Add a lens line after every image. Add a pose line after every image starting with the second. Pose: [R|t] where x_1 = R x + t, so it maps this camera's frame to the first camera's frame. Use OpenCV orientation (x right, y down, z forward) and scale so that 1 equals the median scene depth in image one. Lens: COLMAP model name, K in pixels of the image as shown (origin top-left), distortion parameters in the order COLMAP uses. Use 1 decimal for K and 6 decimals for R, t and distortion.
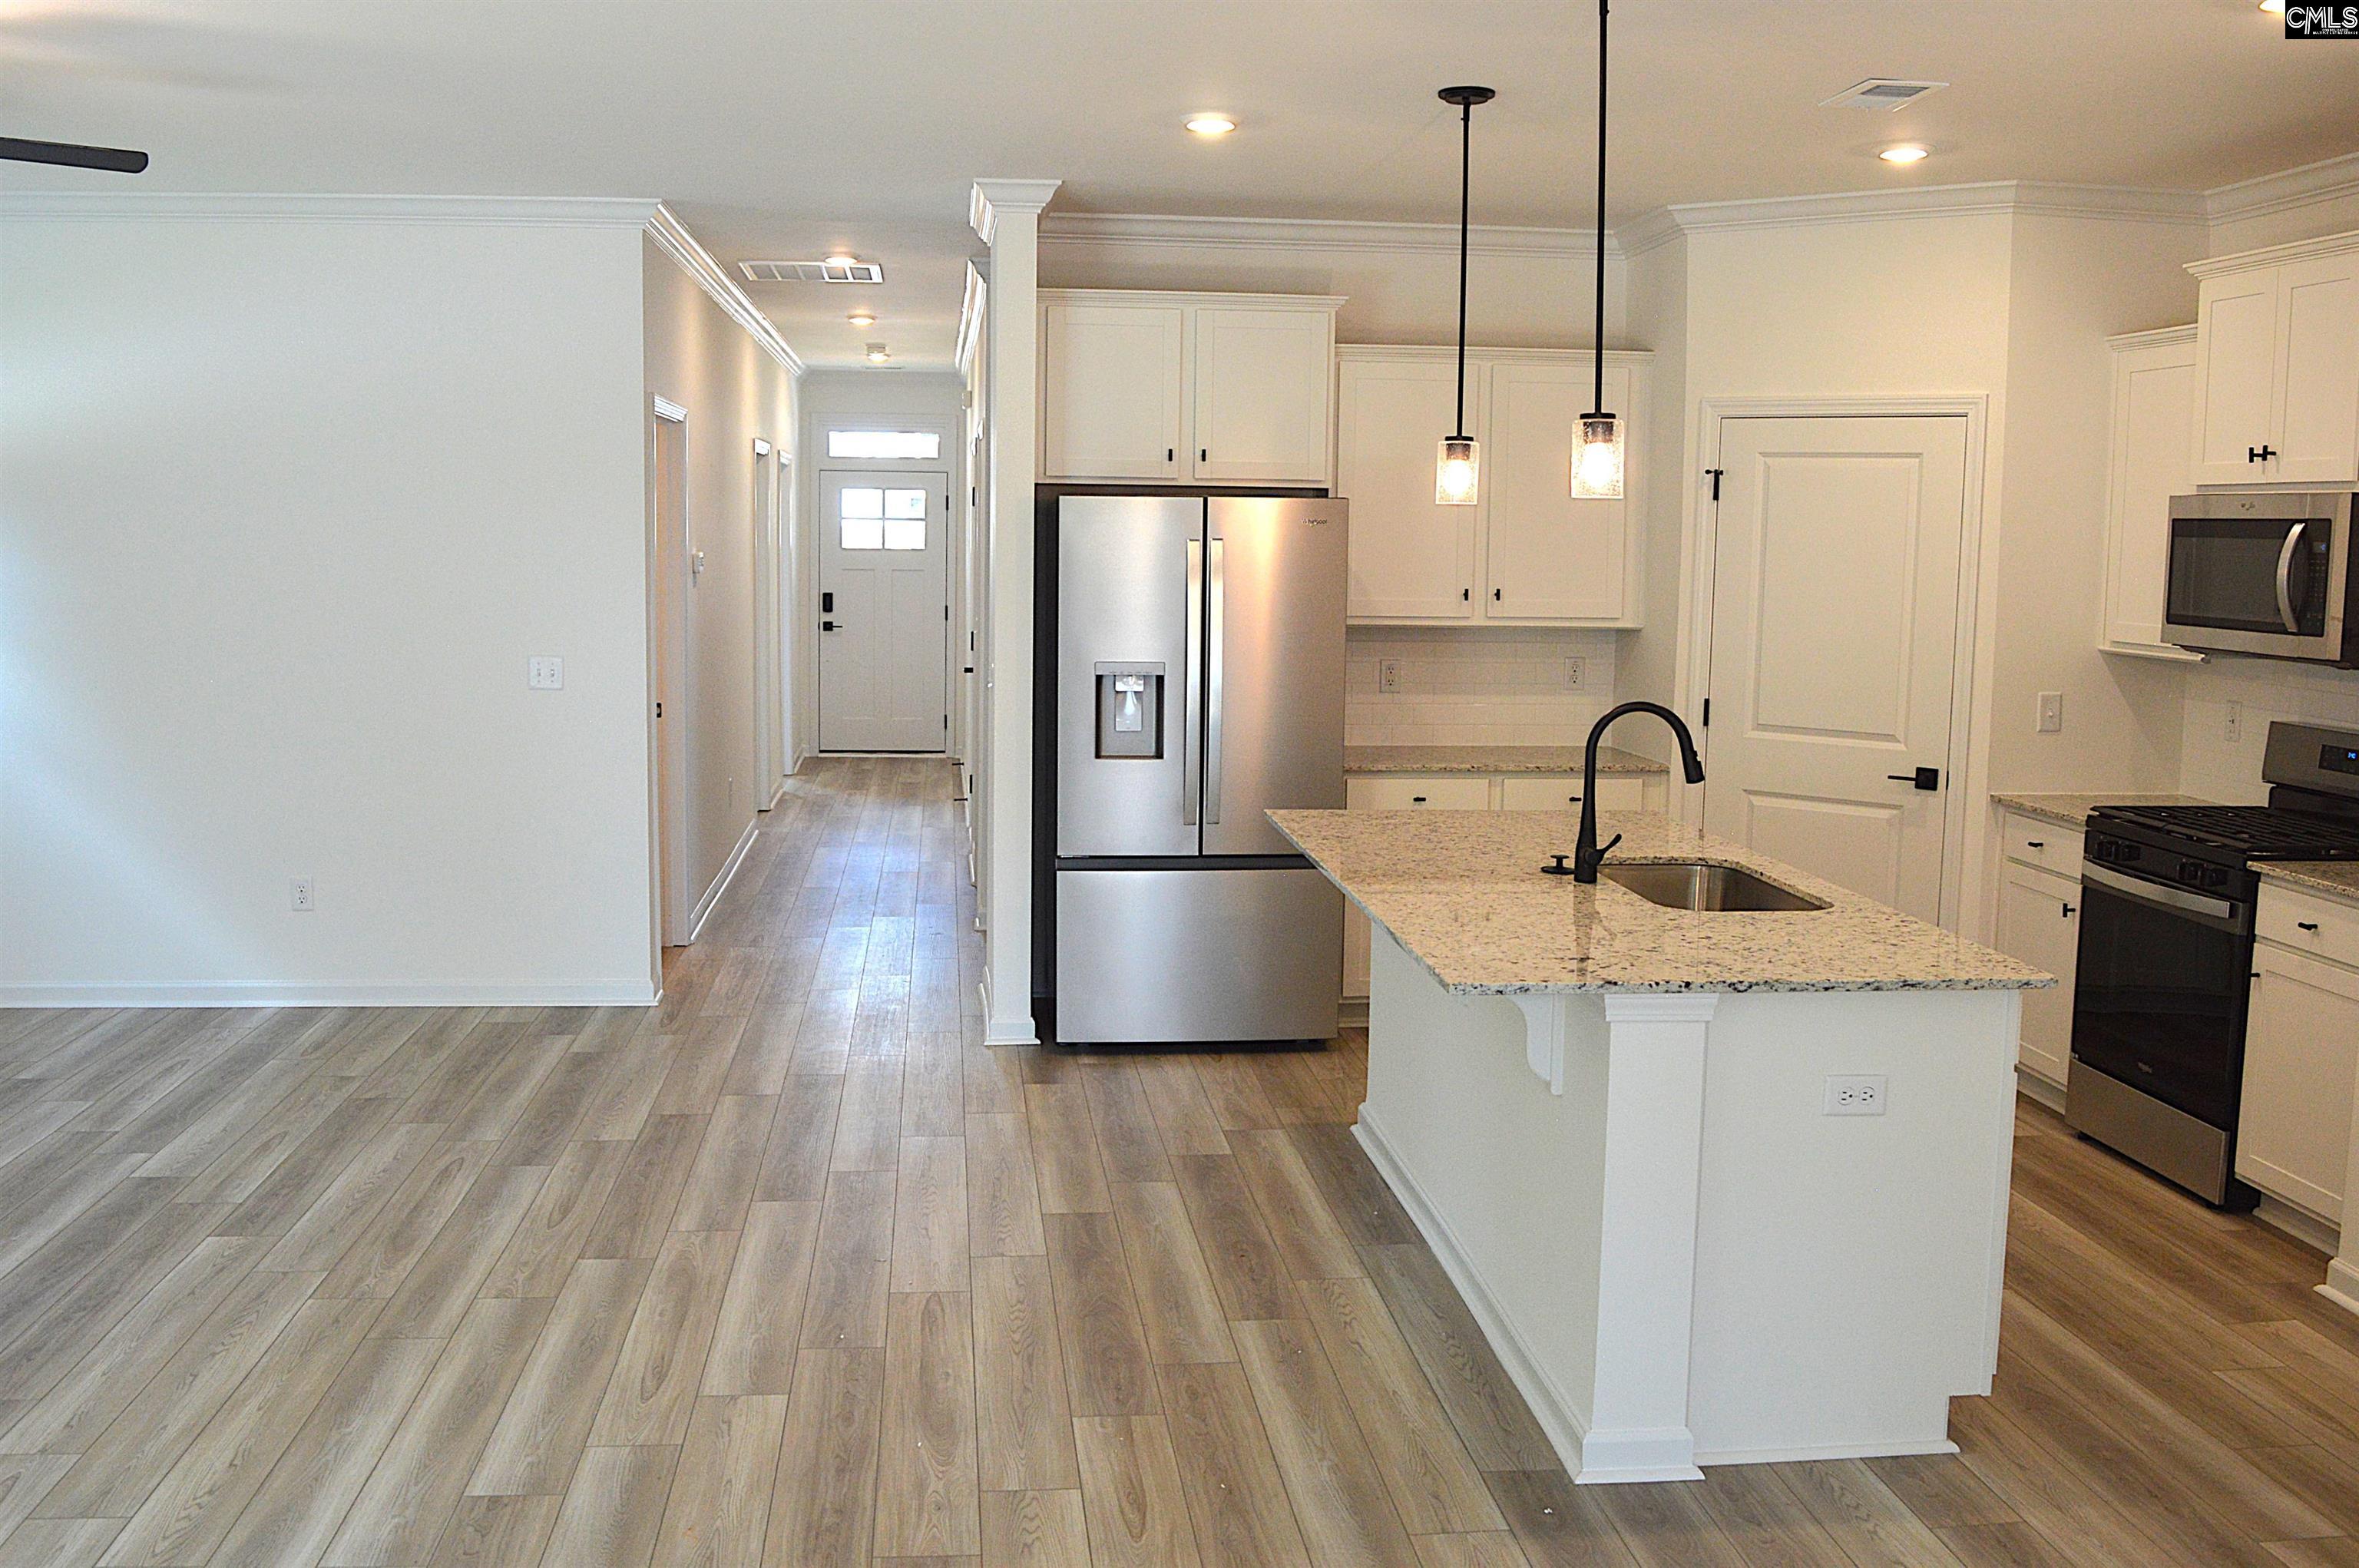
lens RADIAL K [[2144.5, 0, 1170.4], [0, 2144.5, 770.3], [0, 0, 1]] dist [-0.087911, 0.014720]
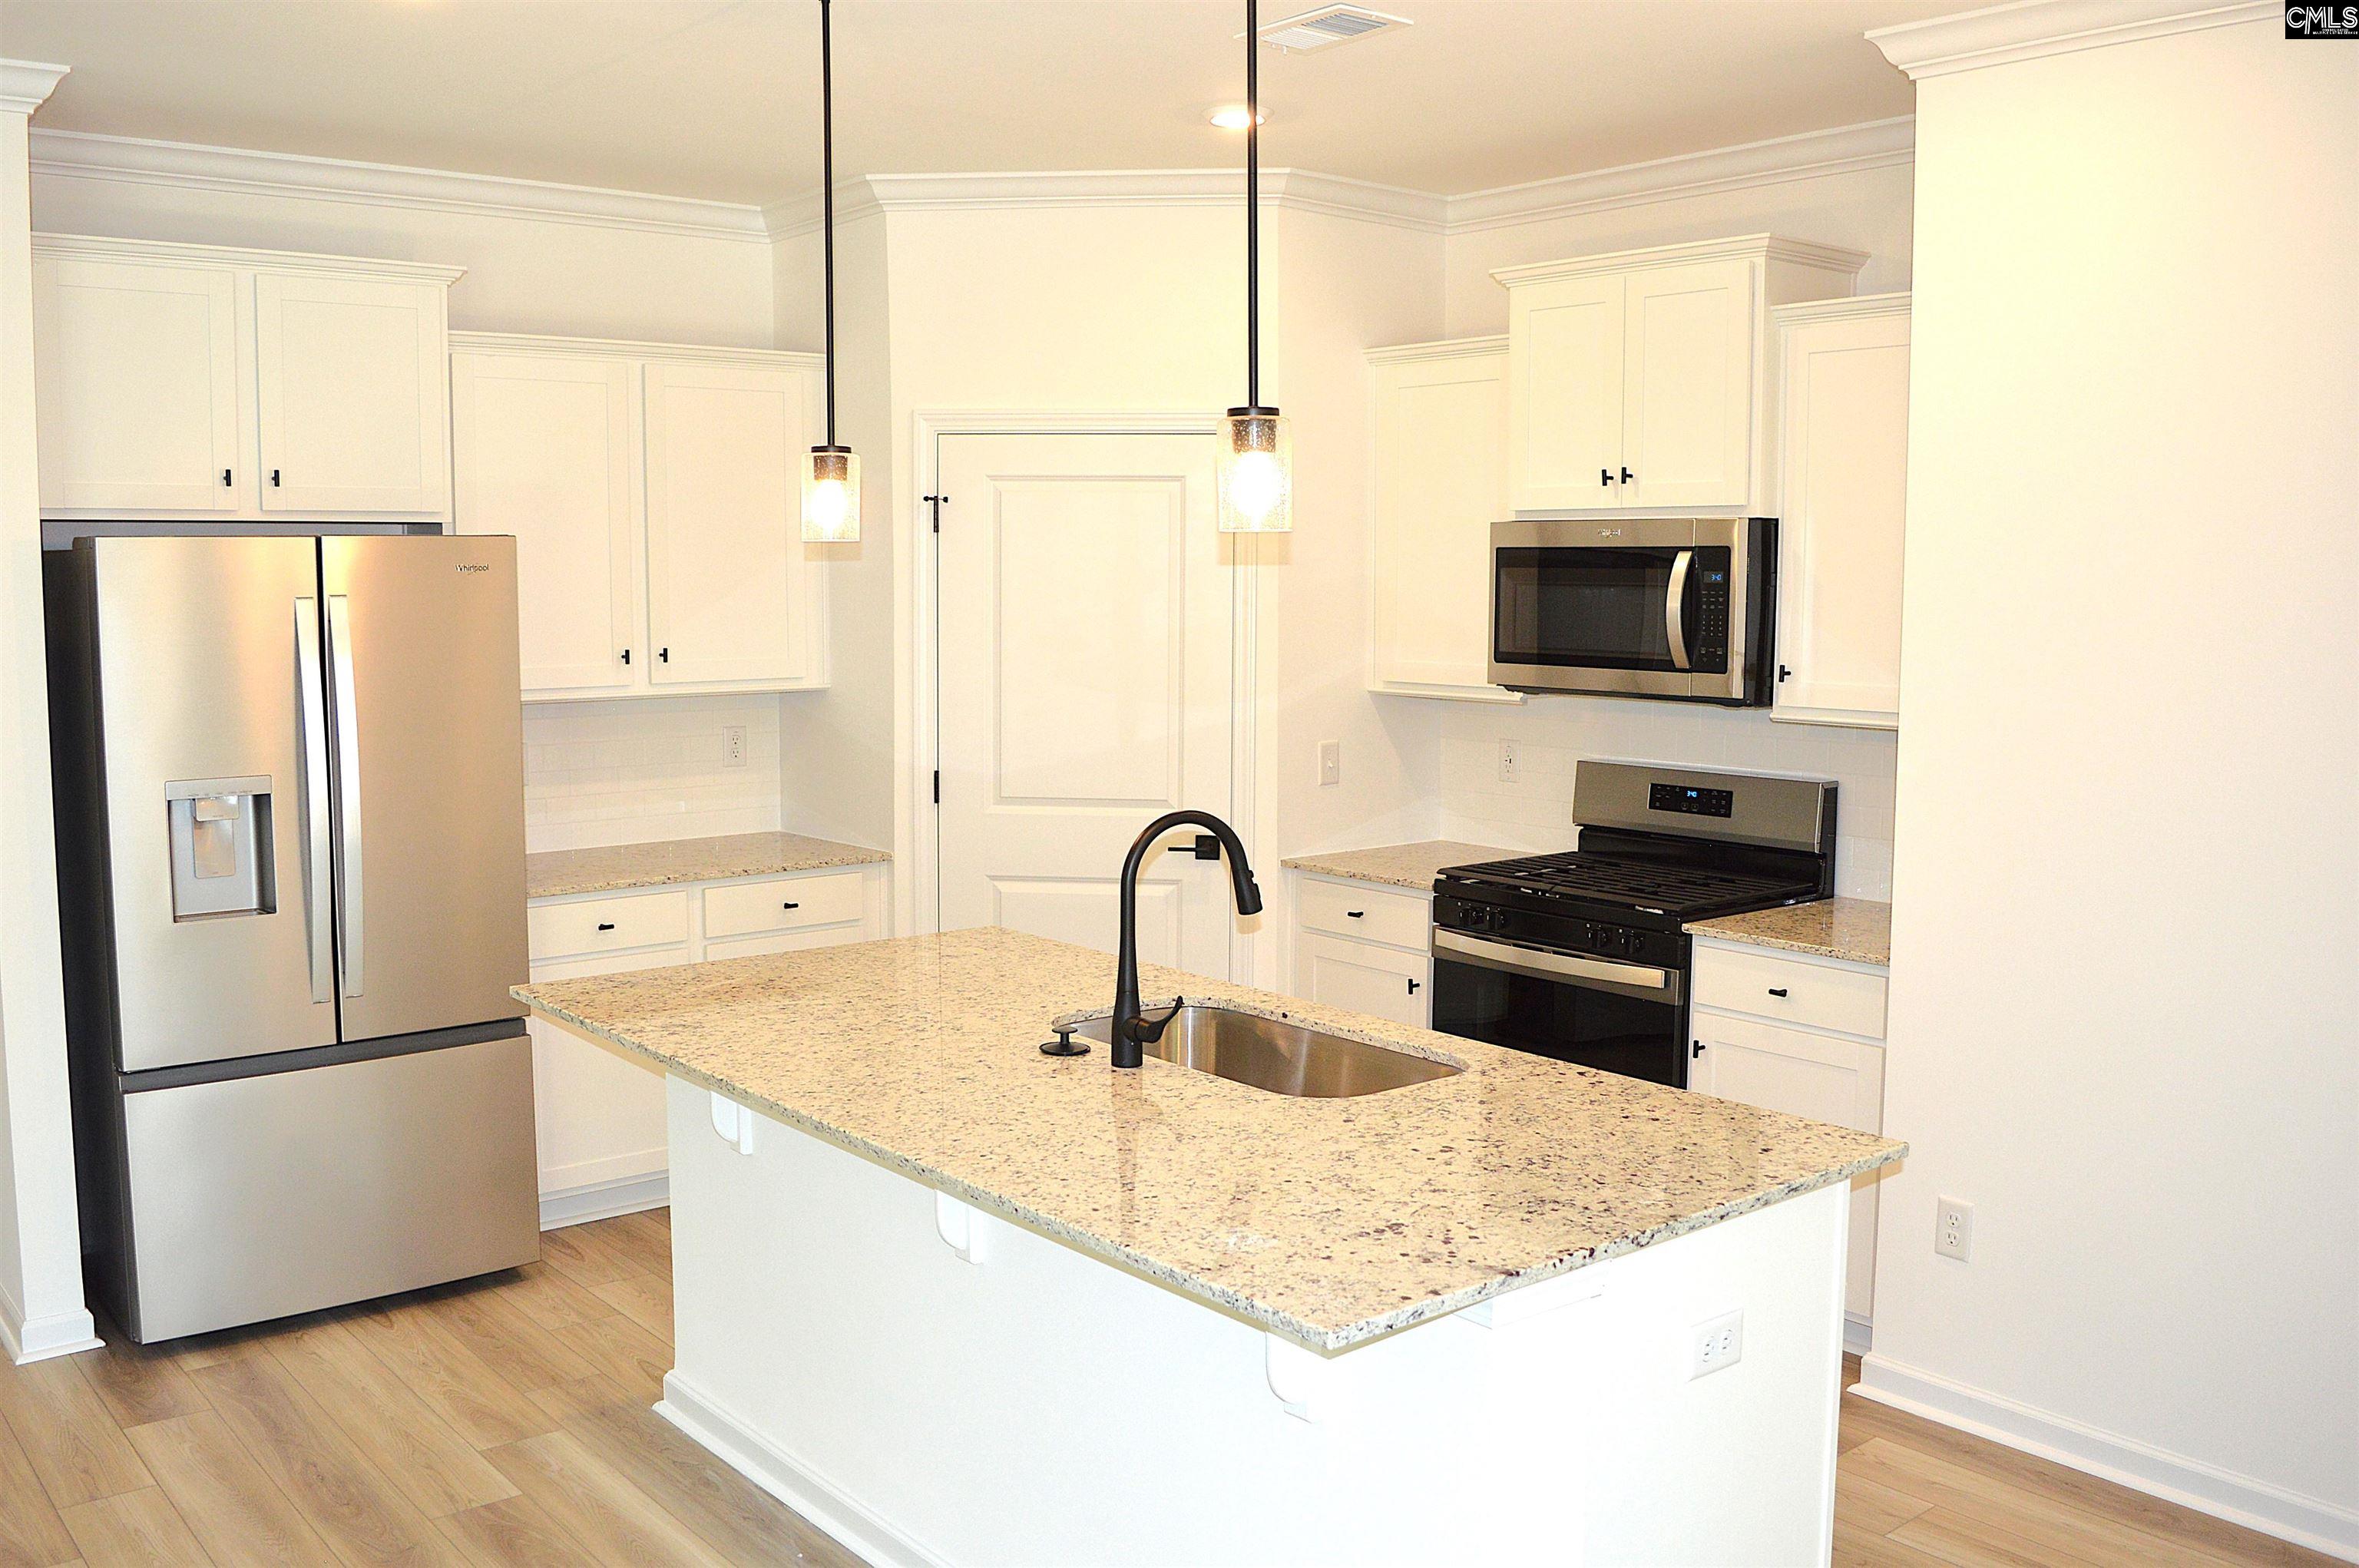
lens RADIAL K [[2056.8, 0, 1176.9], [0, 2056.8, 767.7], [0, 0, 1]] dist [-0.087250, 0.019287]
pose [[0.833265, -0.066329, 0.548880, -0.132521], [0.072434, 0.997317, 0.010558, -0.043255], [-0.548108, 0.030960, 0.835834, 0.329750]]
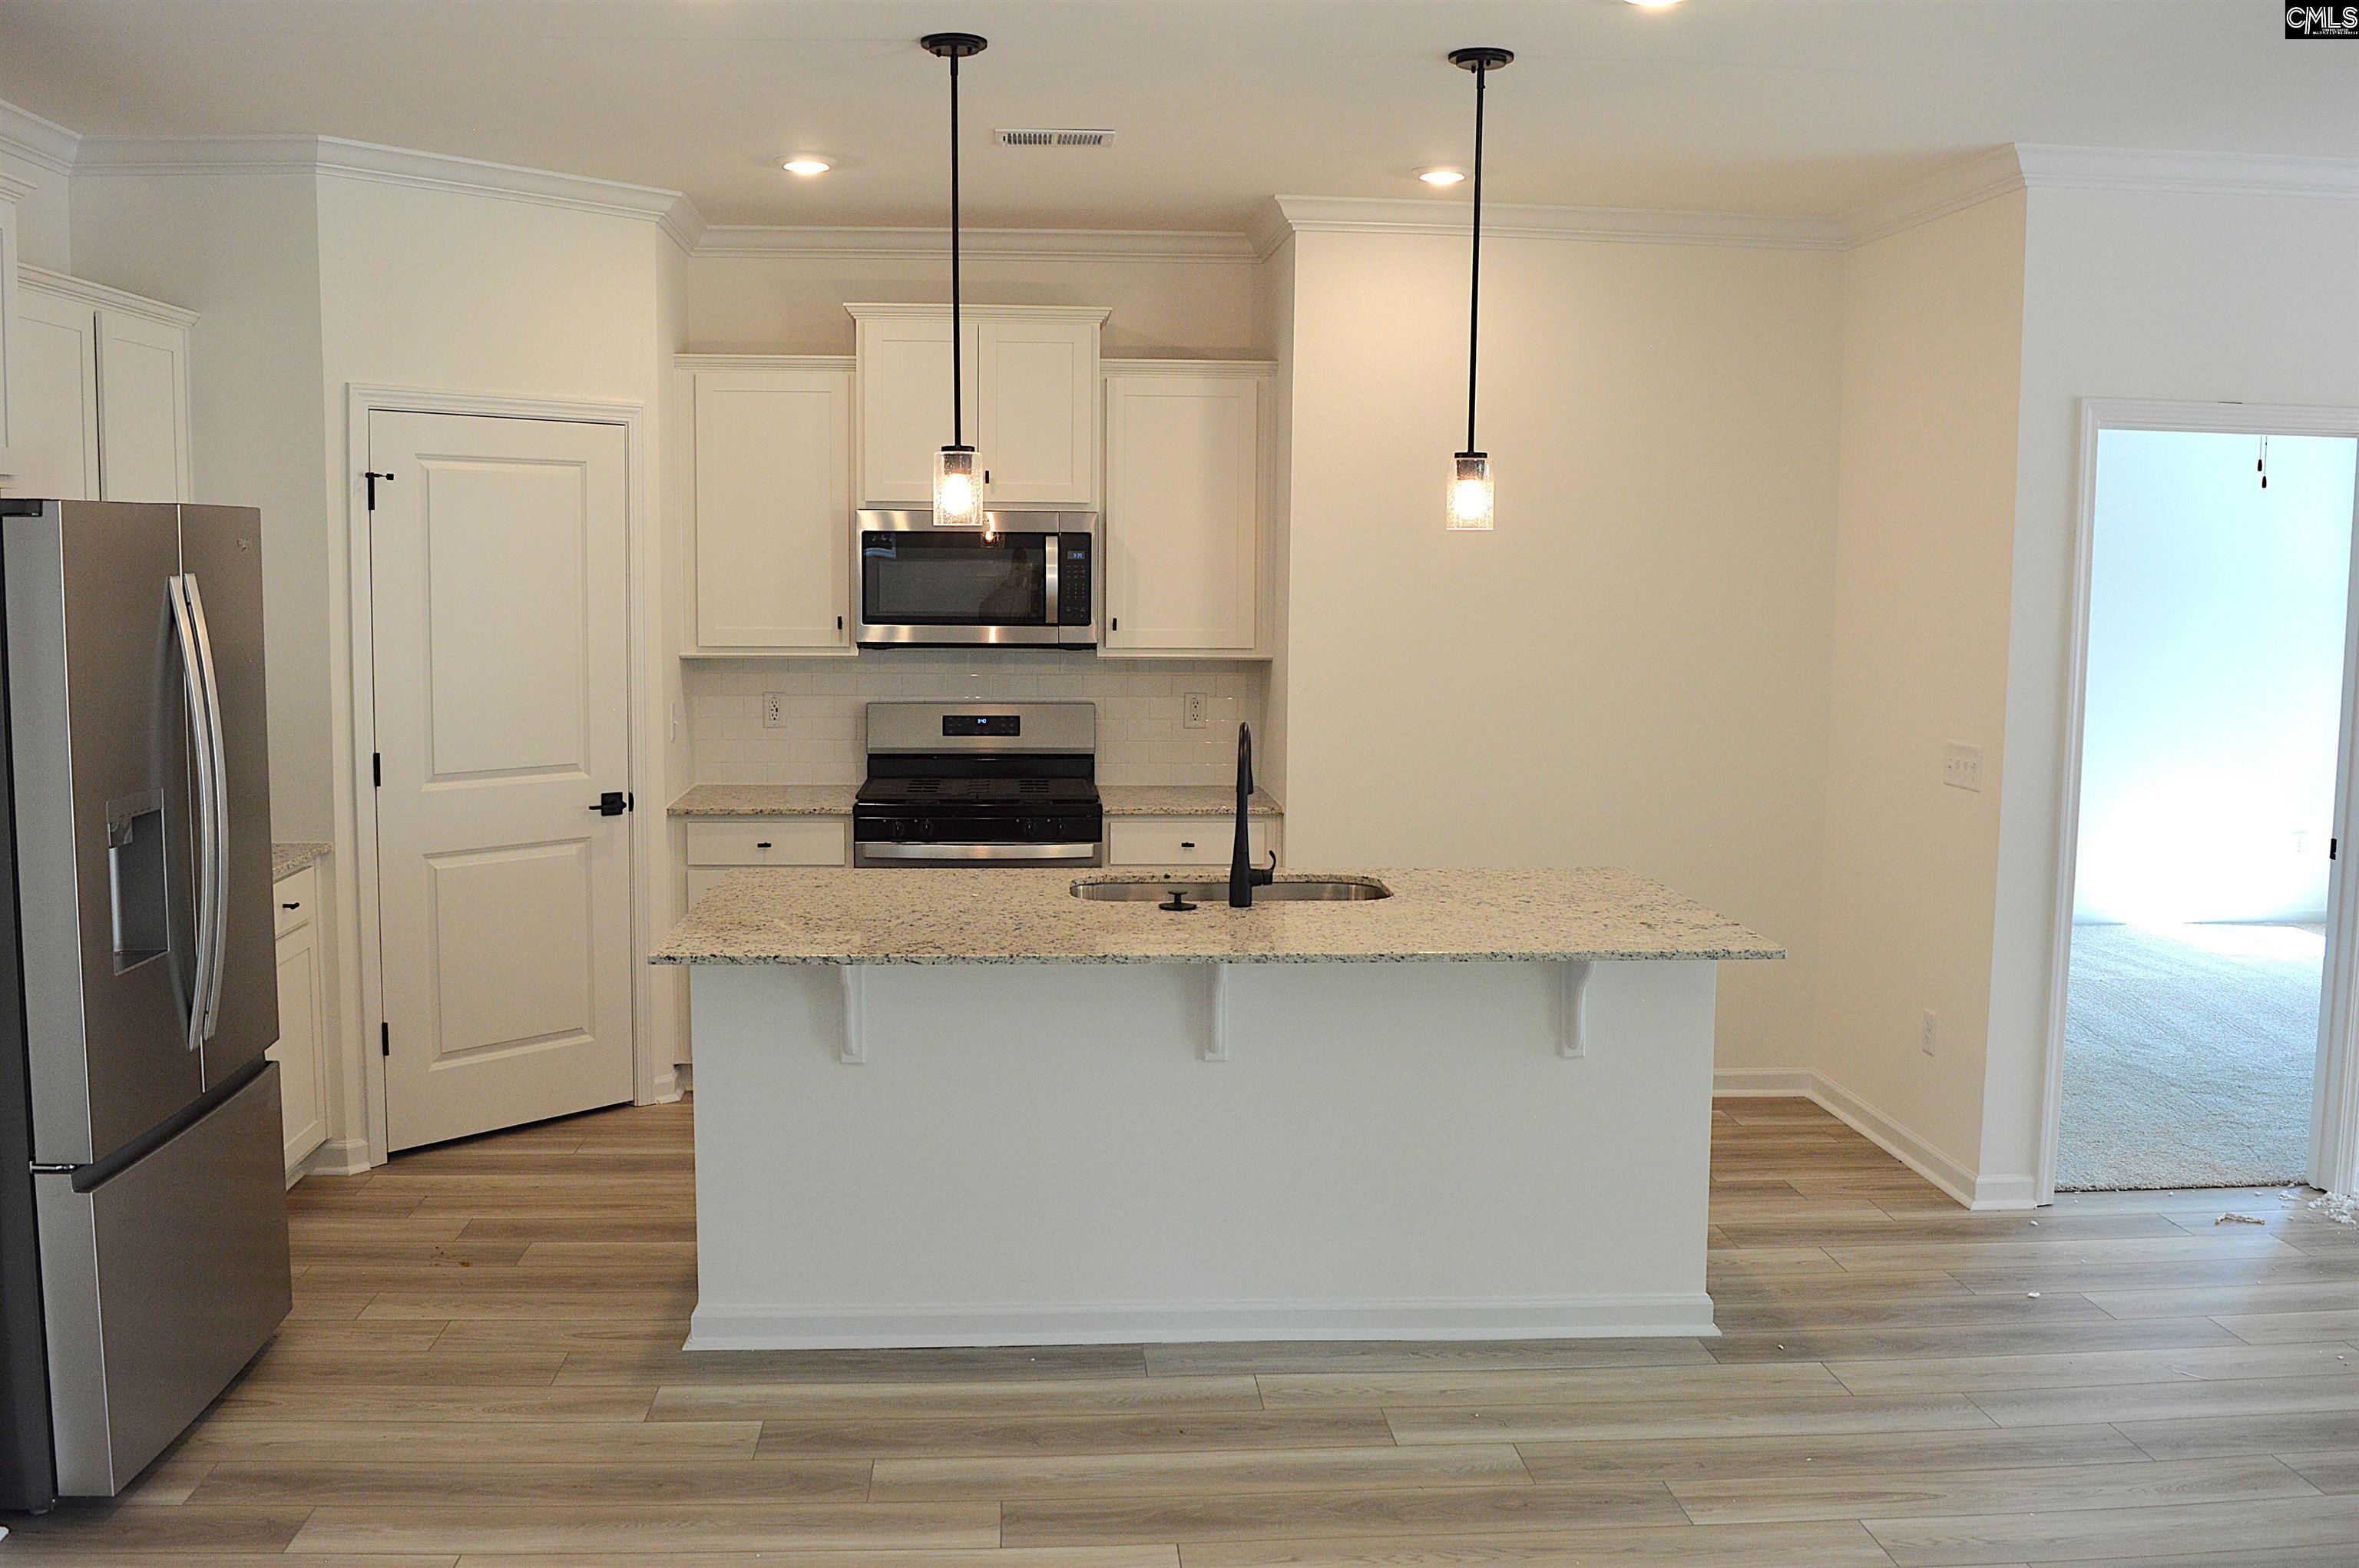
lens RADIAL K [[2056.8, 0, 1176.9], [0, 2056.8, 767.7], [0, 0, 1]] dist [-0.087250, 0.019287]
pose [[0.027578, -0.117840, 0.992650, -0.610725], [0.104159, 0.987960, 0.114389, -0.101336], [-0.994178, 0.100239, 0.039521, 0.792542]]
